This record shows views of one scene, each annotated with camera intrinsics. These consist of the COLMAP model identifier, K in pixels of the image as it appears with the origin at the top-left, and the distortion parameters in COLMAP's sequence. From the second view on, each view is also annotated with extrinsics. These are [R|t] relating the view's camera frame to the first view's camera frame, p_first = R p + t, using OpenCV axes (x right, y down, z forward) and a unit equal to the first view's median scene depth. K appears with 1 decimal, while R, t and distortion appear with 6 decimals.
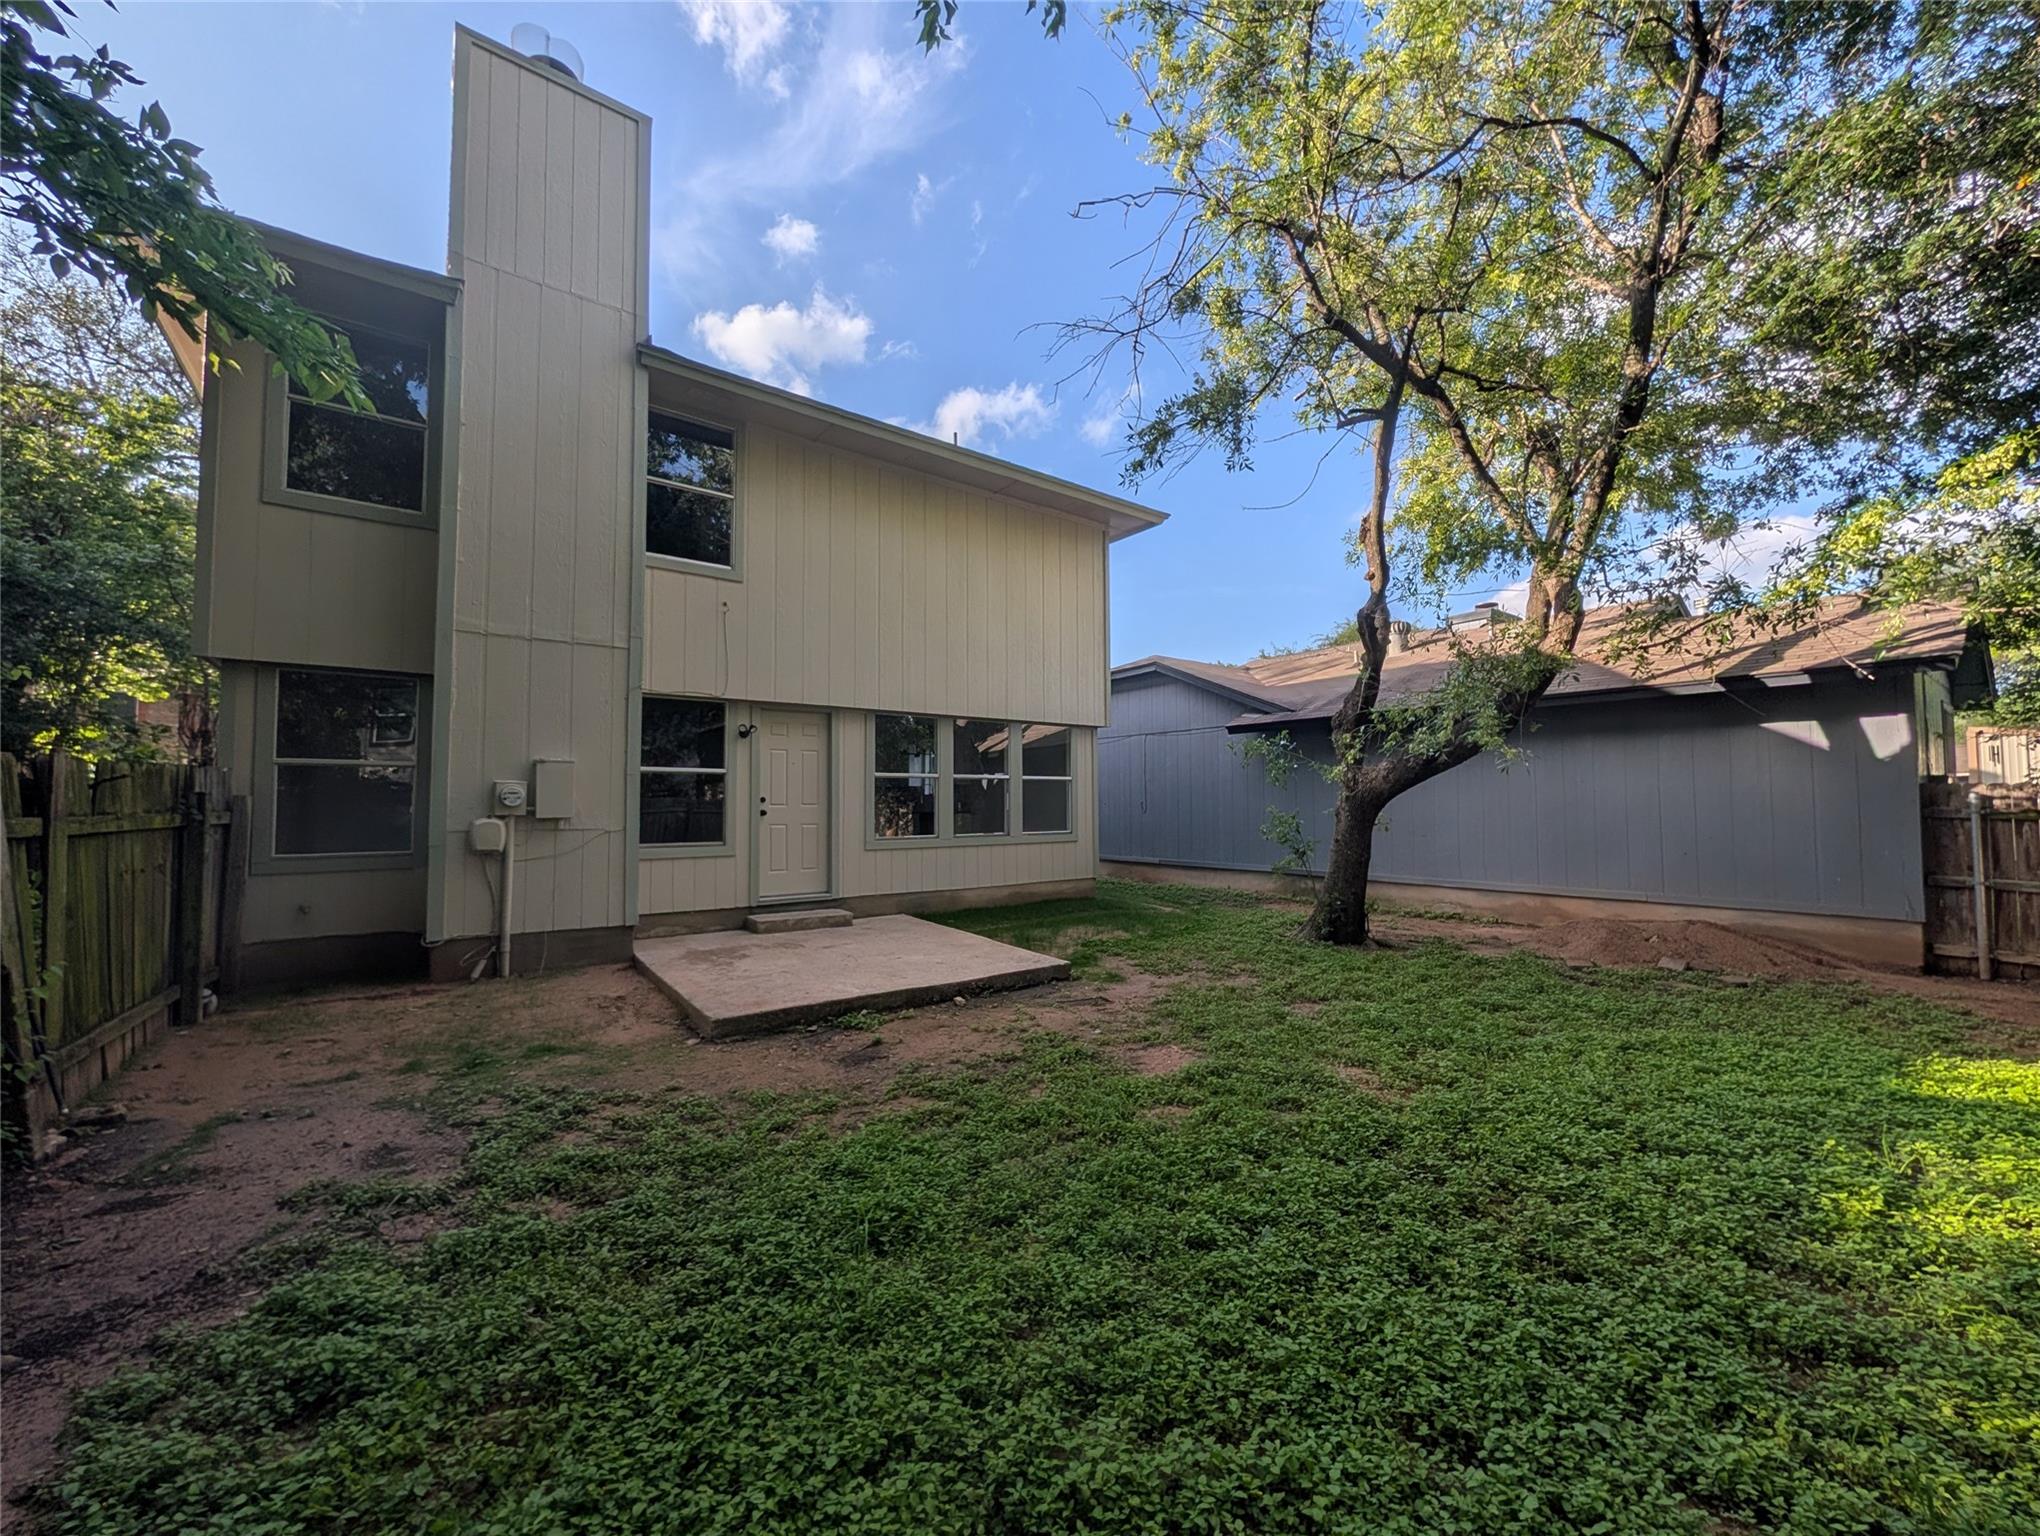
lens RADIAL K [[747.7, 0, 1015.6], [0, 747.7, 764.5], [0, 0, 1]] dist [0.003634, 0.000109]
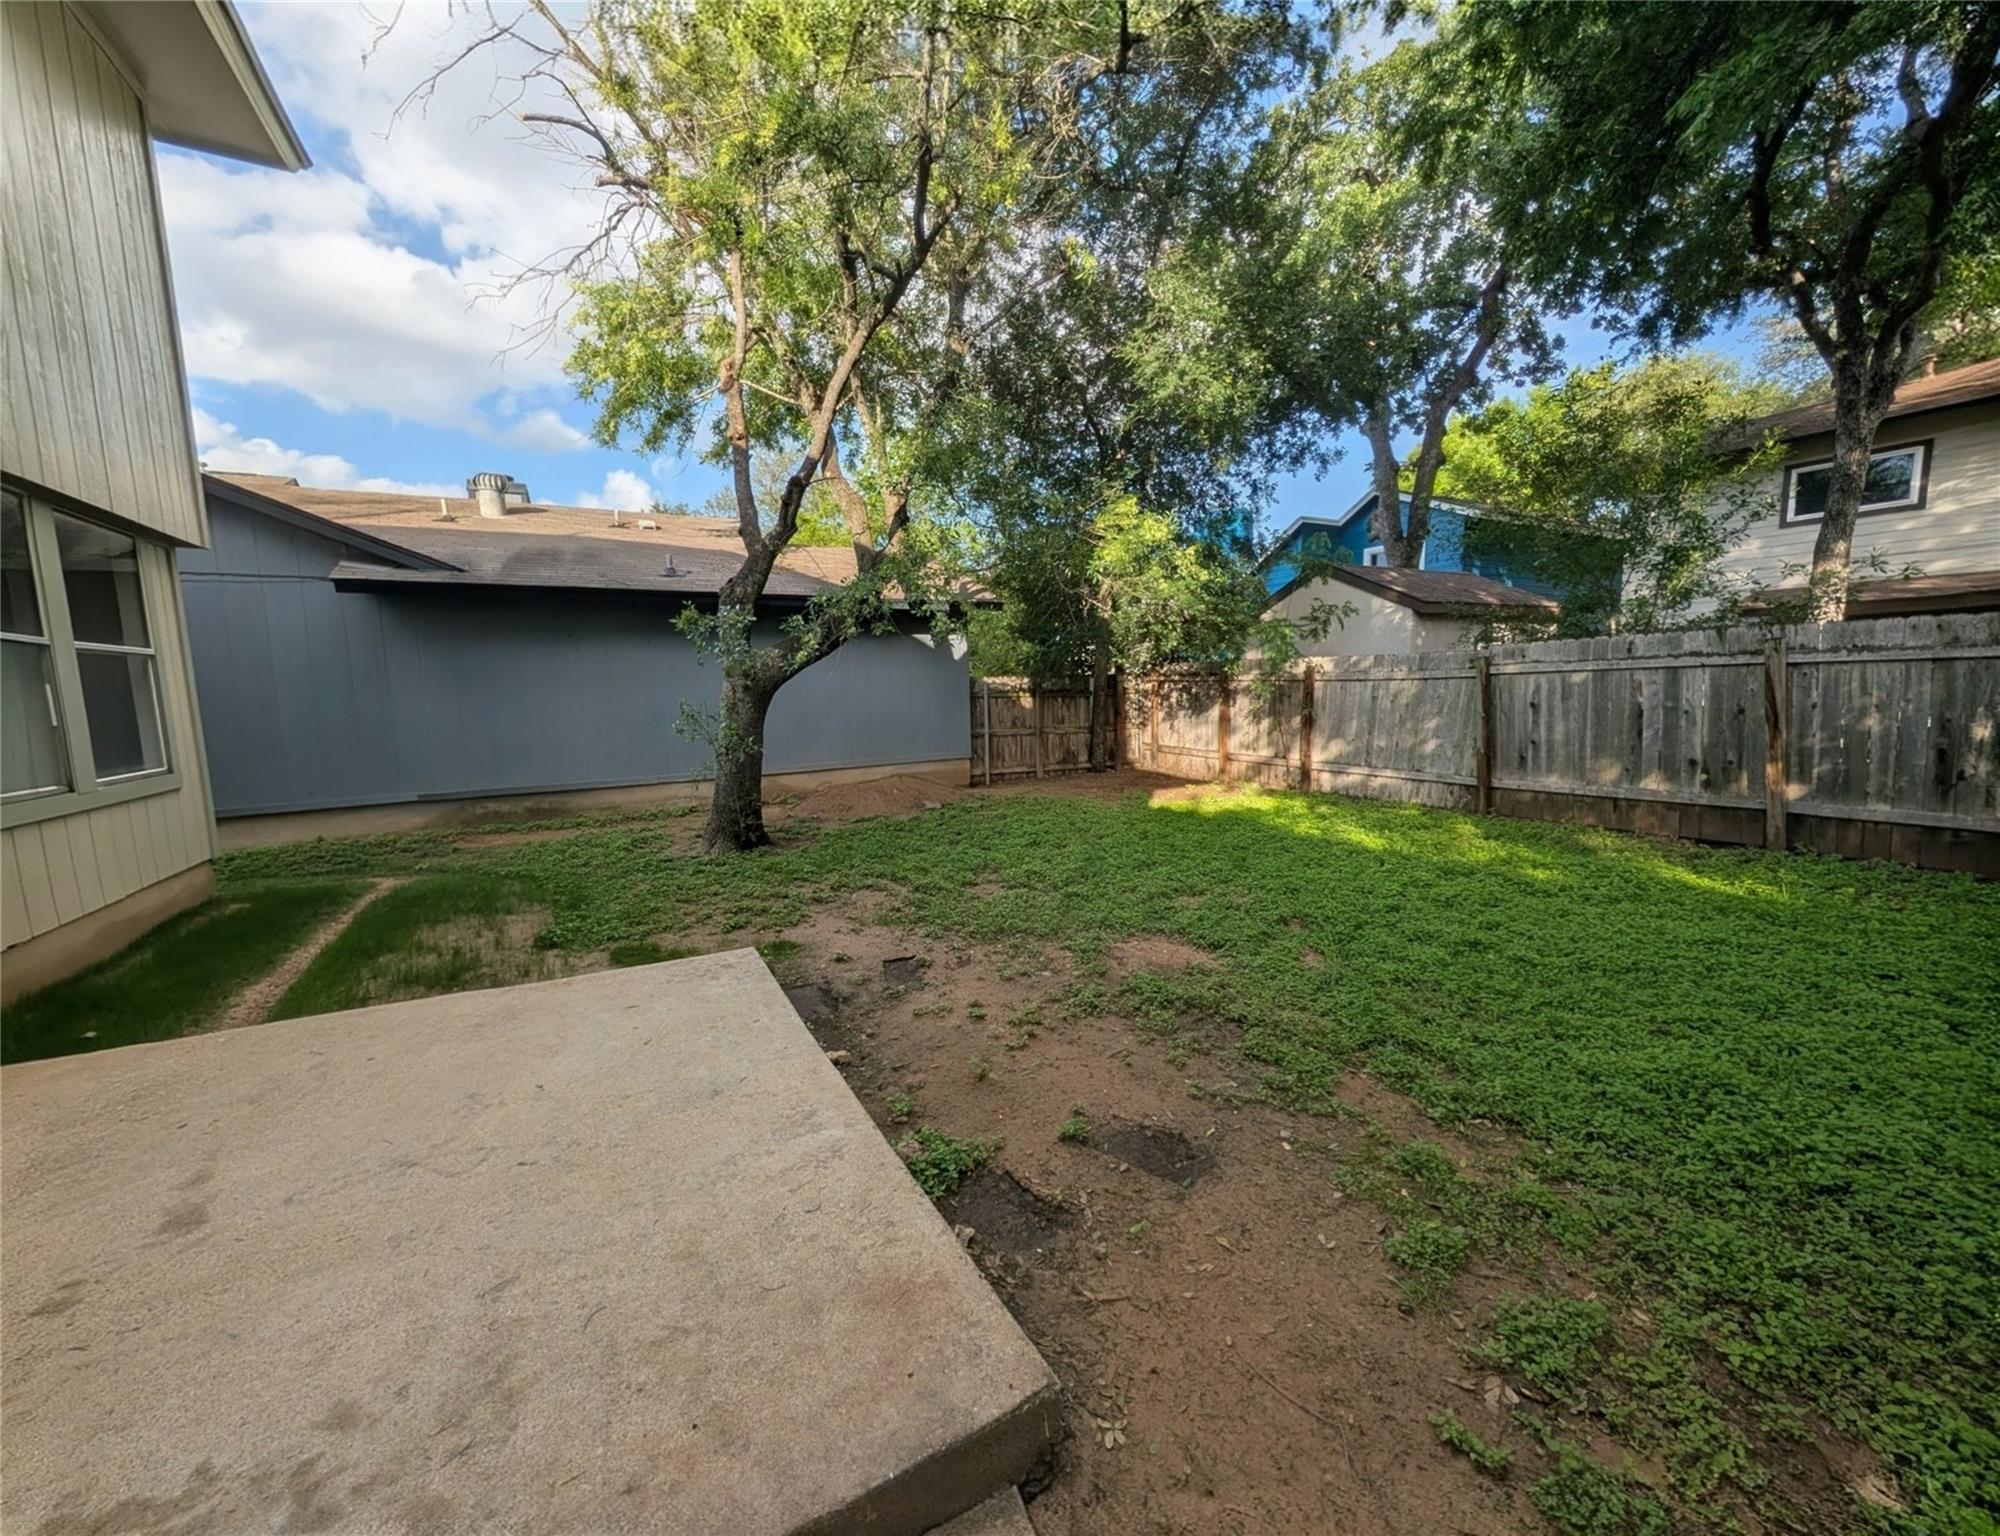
lens RADIAL K [[746.8, 0, 1007.9], [0, 746.8, 754.6], [0, 0, 1]] dist [0.001253, 0.000152]
pose [[0.156620, -0.089756, 0.983572, -0.546964], [-0.025428, 0.995165, 0.094863, 0.045765], [-0.987332, -0.039868, 0.153580, 0.784624]]
